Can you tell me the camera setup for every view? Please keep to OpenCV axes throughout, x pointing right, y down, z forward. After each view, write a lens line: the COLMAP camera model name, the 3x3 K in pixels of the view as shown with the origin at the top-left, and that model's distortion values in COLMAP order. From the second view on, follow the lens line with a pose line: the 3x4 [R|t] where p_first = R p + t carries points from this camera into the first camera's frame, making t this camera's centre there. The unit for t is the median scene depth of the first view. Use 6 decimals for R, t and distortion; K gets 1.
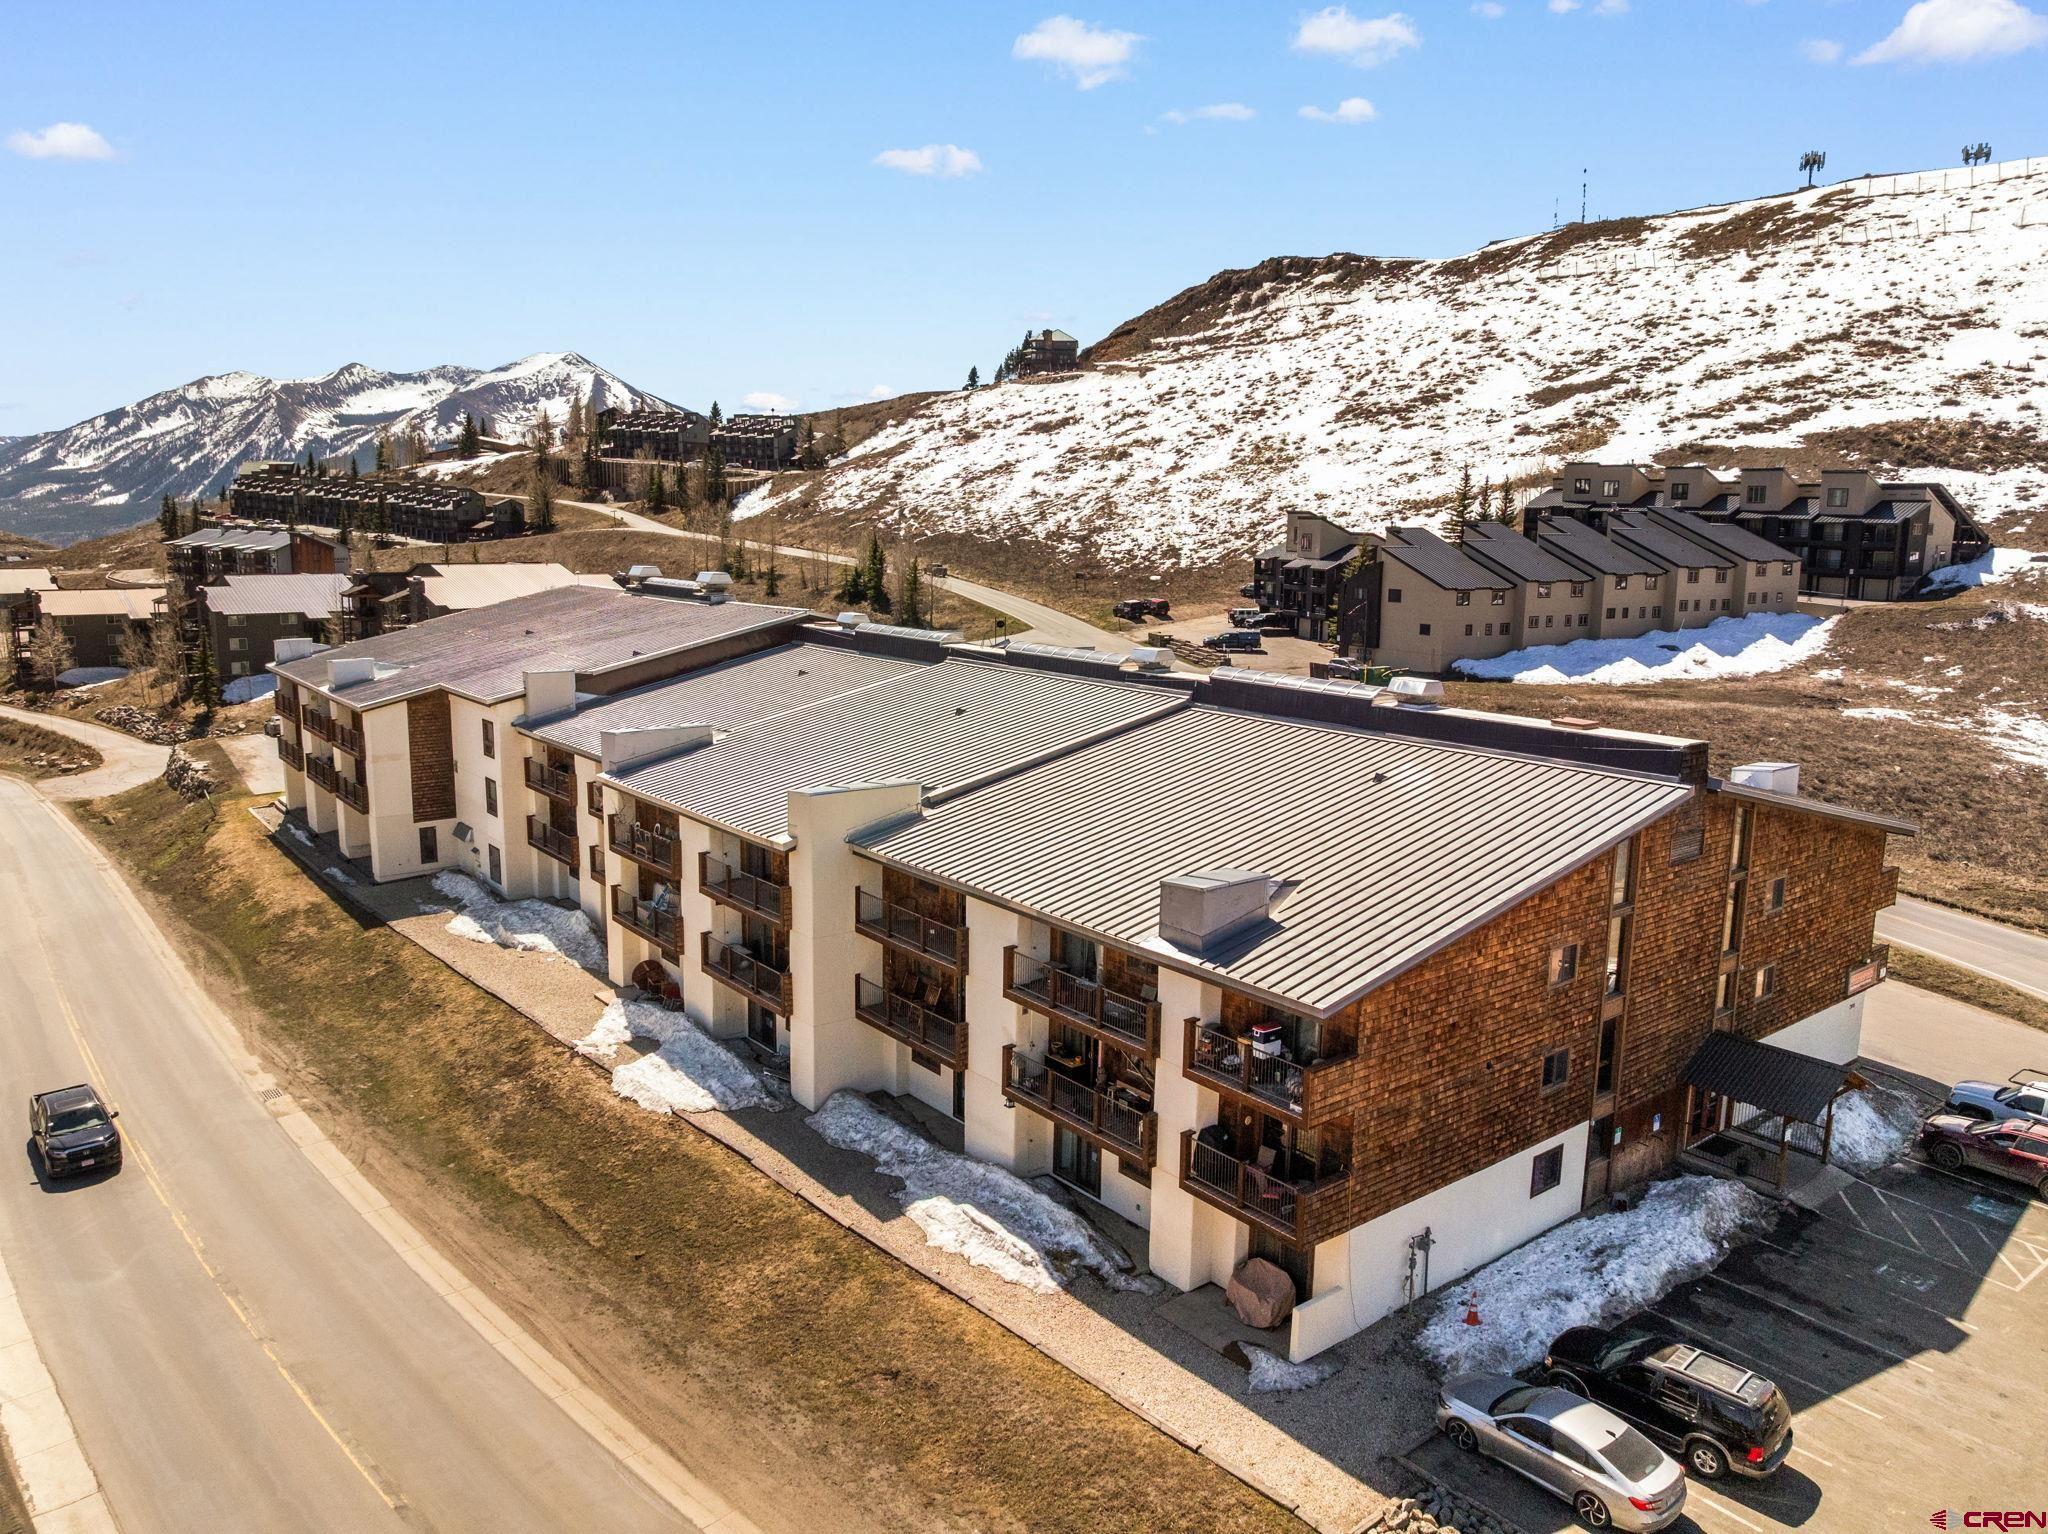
lens RADIAL K [[1438.2, 0, 1036.0], [0, 1438.2, 768.7], [0, 0, 1]] dist [-0.046195, 0.009230]
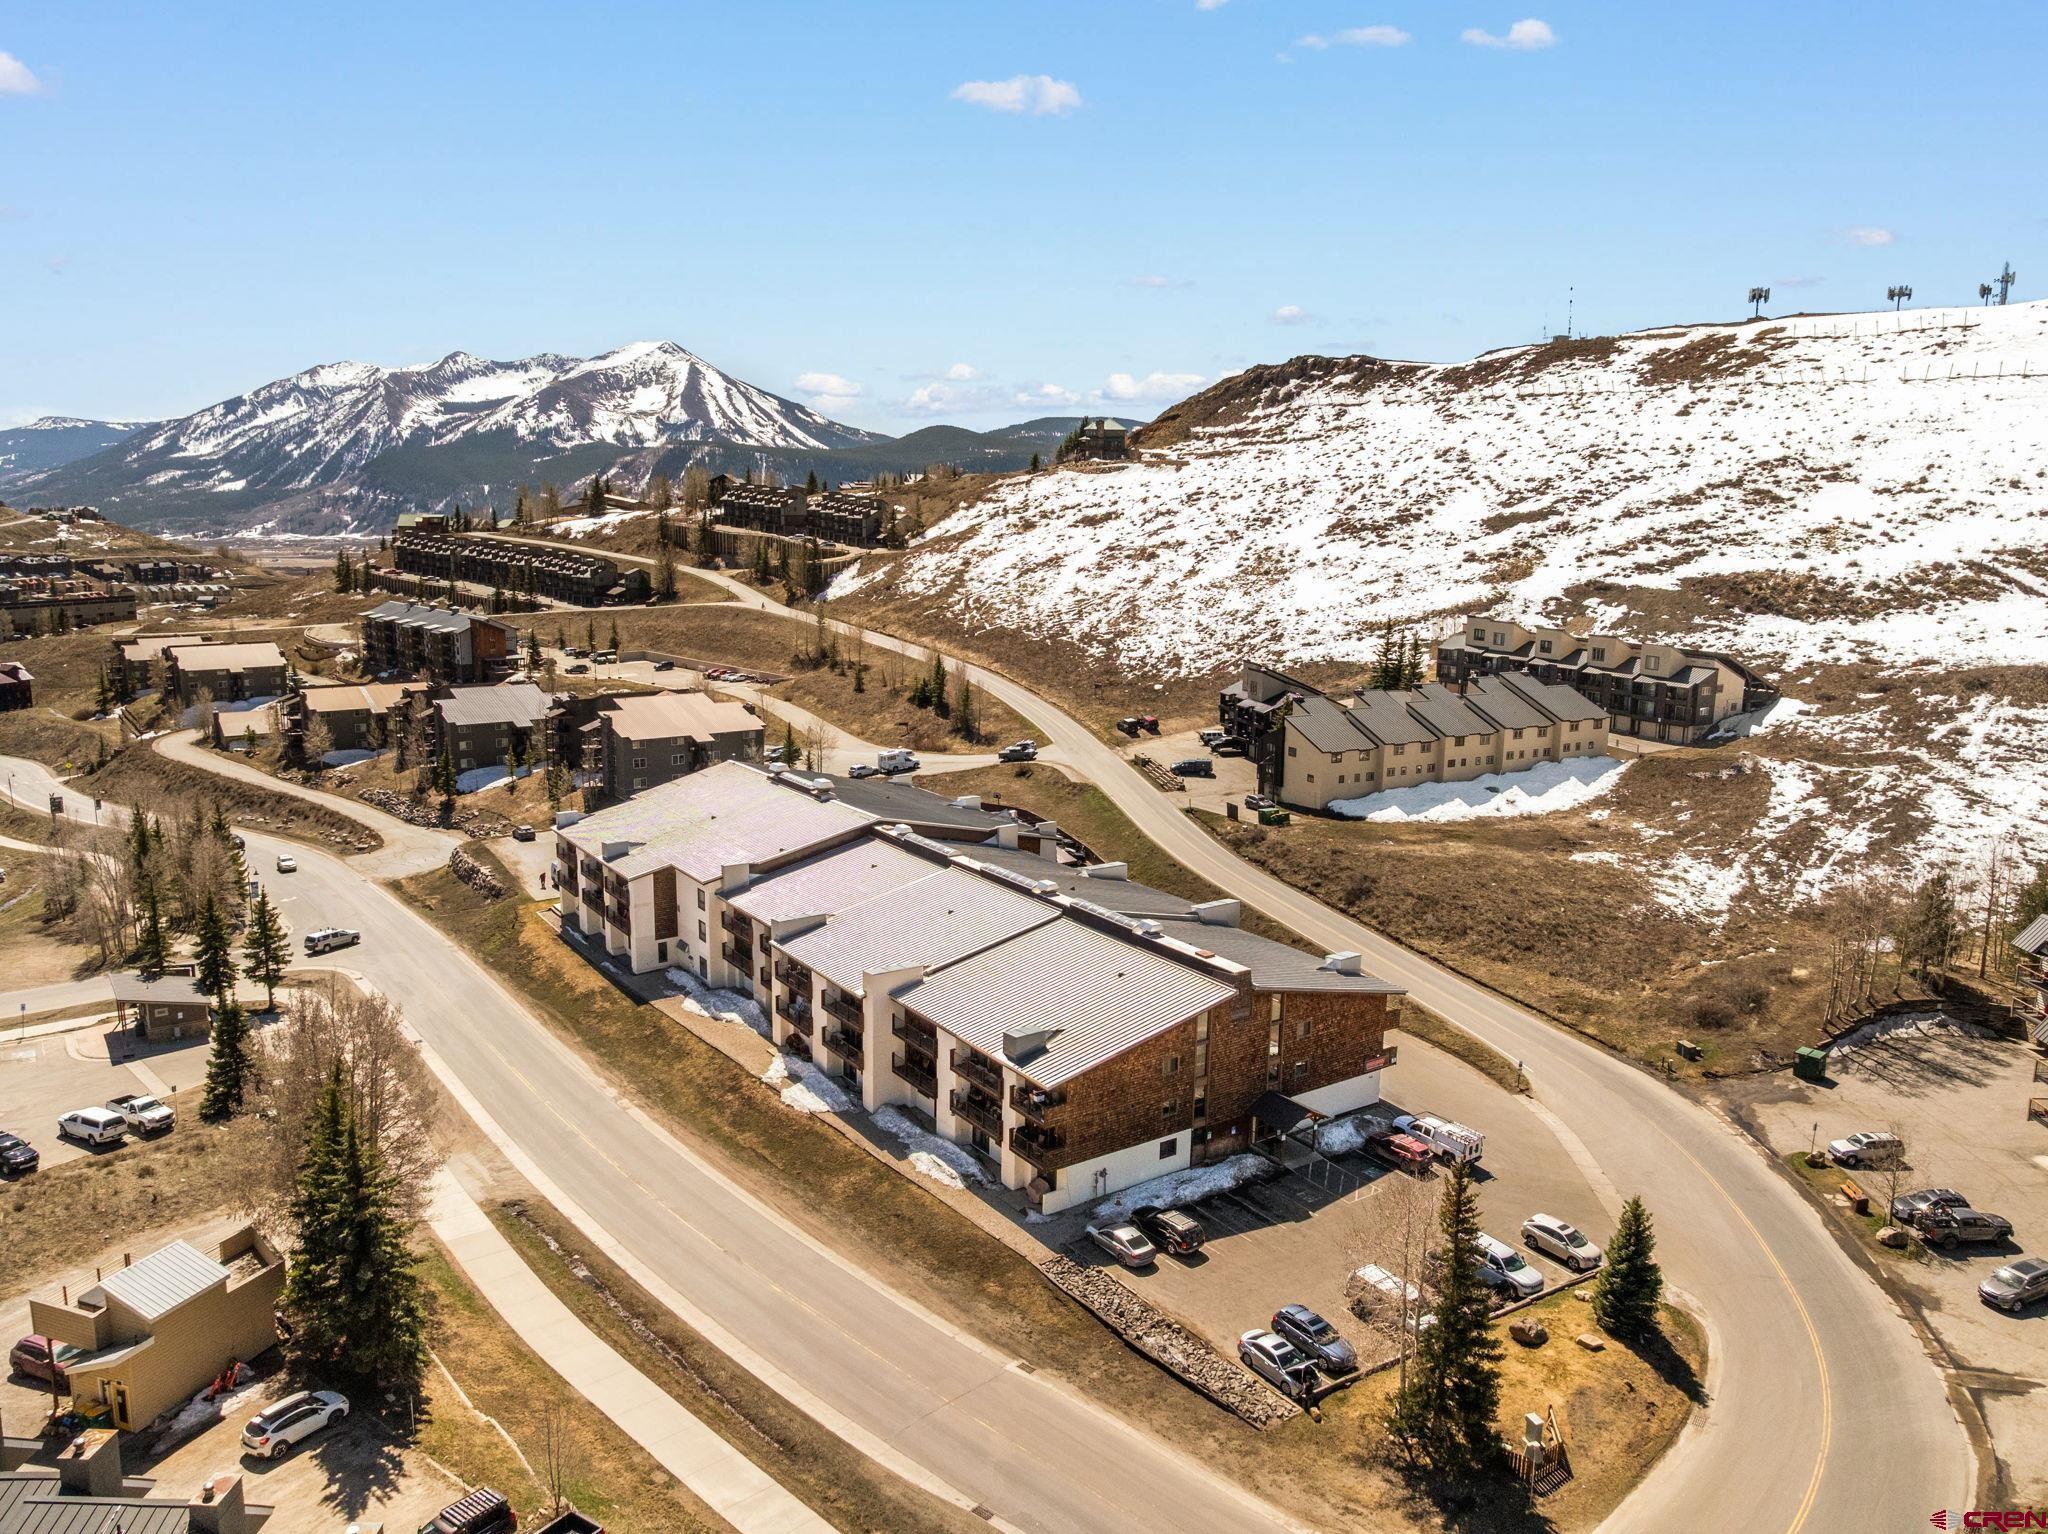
lens RADIAL K [[1438.9, 0, 1034.5], [0, 1438.9, 766.2], [0, 0, 1]] dist [-0.035195, -0.012558]
pose [[0.998109, 0.012842, -0.060108, 0.040647], [-0.012218, 0.999868, 0.010737, -0.059668], [0.060238, -0.009983, 0.998134, -0.219785]]
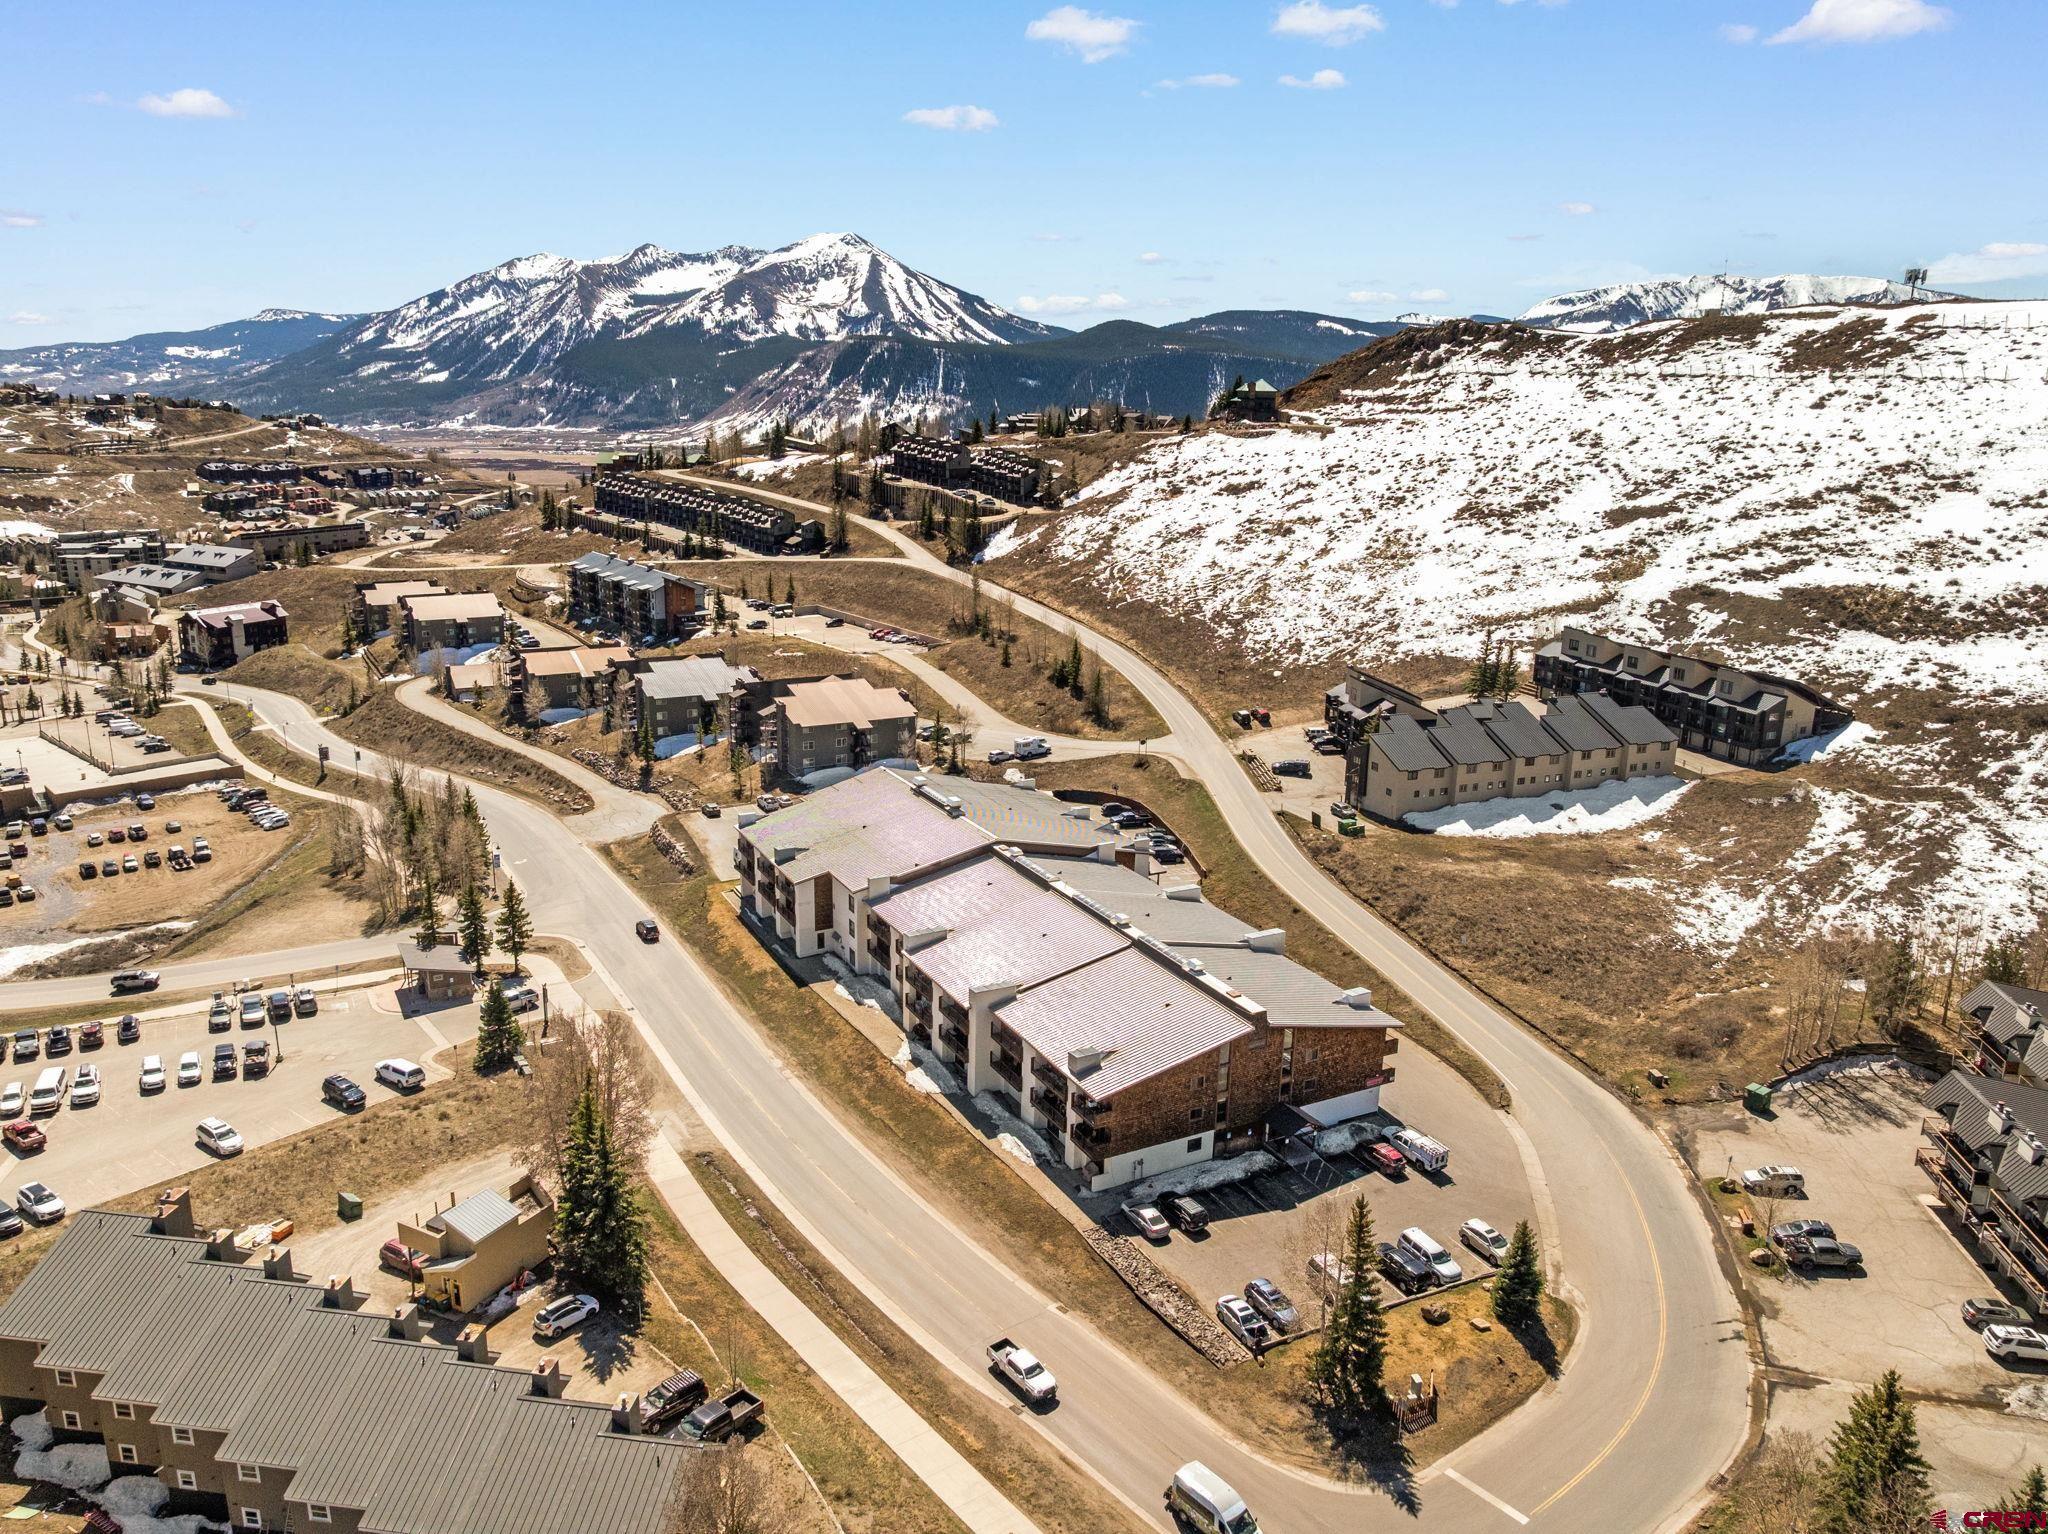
lens RADIAL K [[1438.9, 0, 1034.5], [0, 1438.9, 766.2], [0, 0, 1]] dist [-0.035195, -0.012558]
pose [[0.983336, 0.052619, -0.174013, 0.078342], [-0.038031, 0.995558, 0.086128, -0.122781], [0.177772, -0.078075, 0.980970, -0.319355]]
